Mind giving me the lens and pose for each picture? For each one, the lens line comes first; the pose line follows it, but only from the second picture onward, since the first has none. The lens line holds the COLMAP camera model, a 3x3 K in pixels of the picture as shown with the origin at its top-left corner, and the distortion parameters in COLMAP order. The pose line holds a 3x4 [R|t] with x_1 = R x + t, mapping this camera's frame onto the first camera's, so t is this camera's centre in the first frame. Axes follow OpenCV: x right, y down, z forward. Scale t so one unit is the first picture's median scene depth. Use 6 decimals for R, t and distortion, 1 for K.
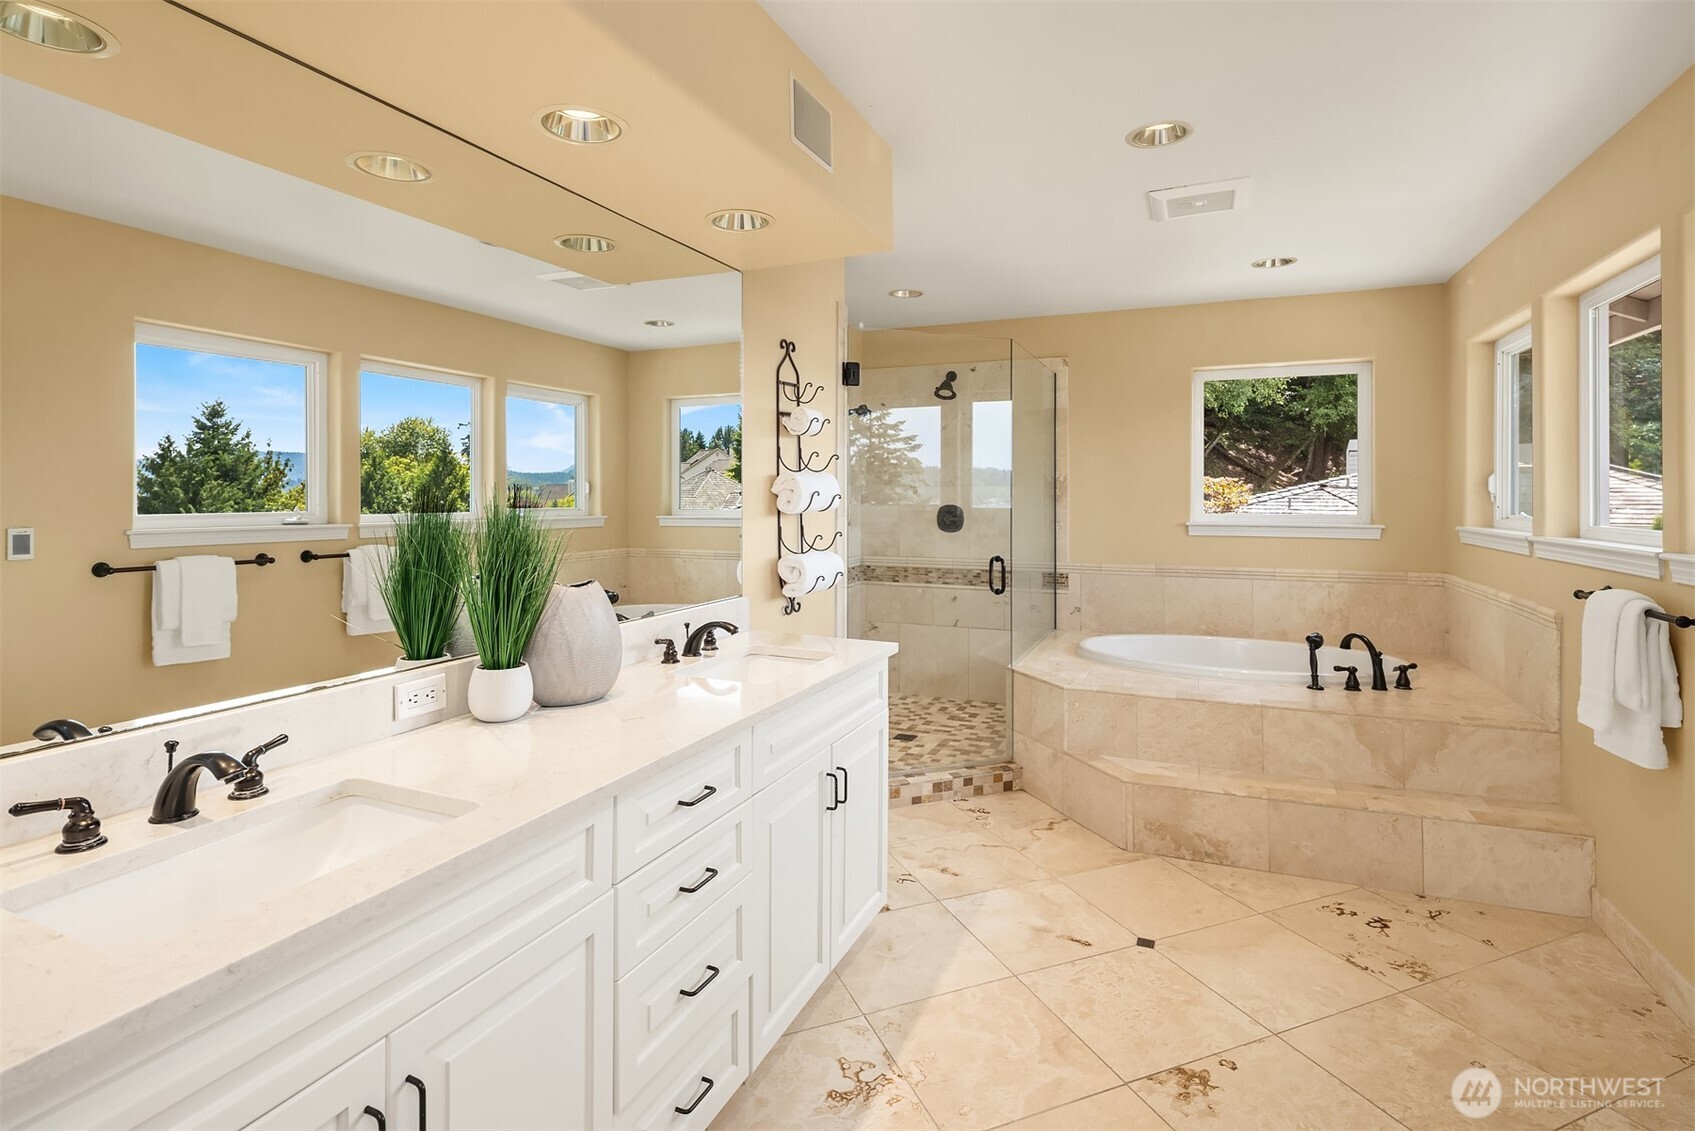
lens RADIAL K [[821.8, 0, 850.1], [0, 821.8, 497.5], [0, 0, 1]] dist [-0.002939, -0.001024]
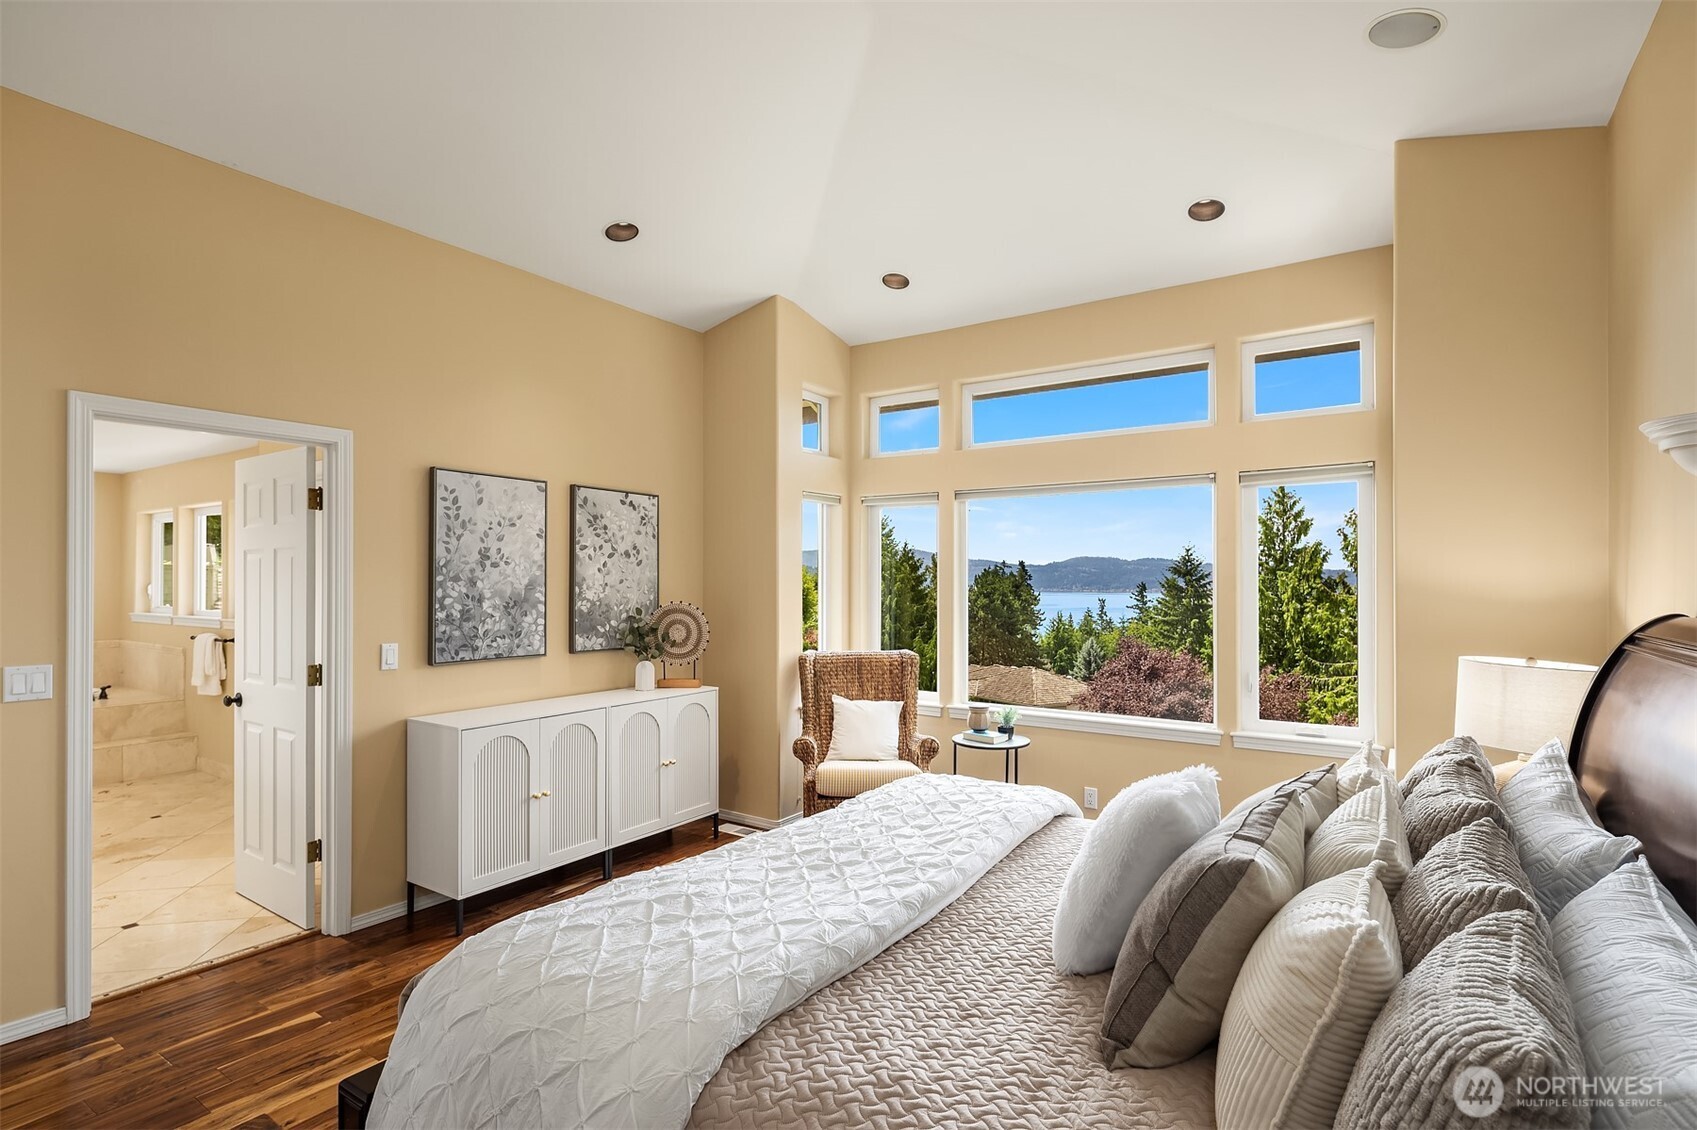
lens RADIAL K [[830.4, 0, 848.5], [0, 830.4, 565.0], [0, 0, 1]] dist [0.001887, -0.000348]
pose [[0.178648, 0.018095, 0.983747, -1.099797], [0.003767, 0.999811, -0.019074, -0.041090], [-0.983906, 0.007113, 0.178546, -1.251136]]
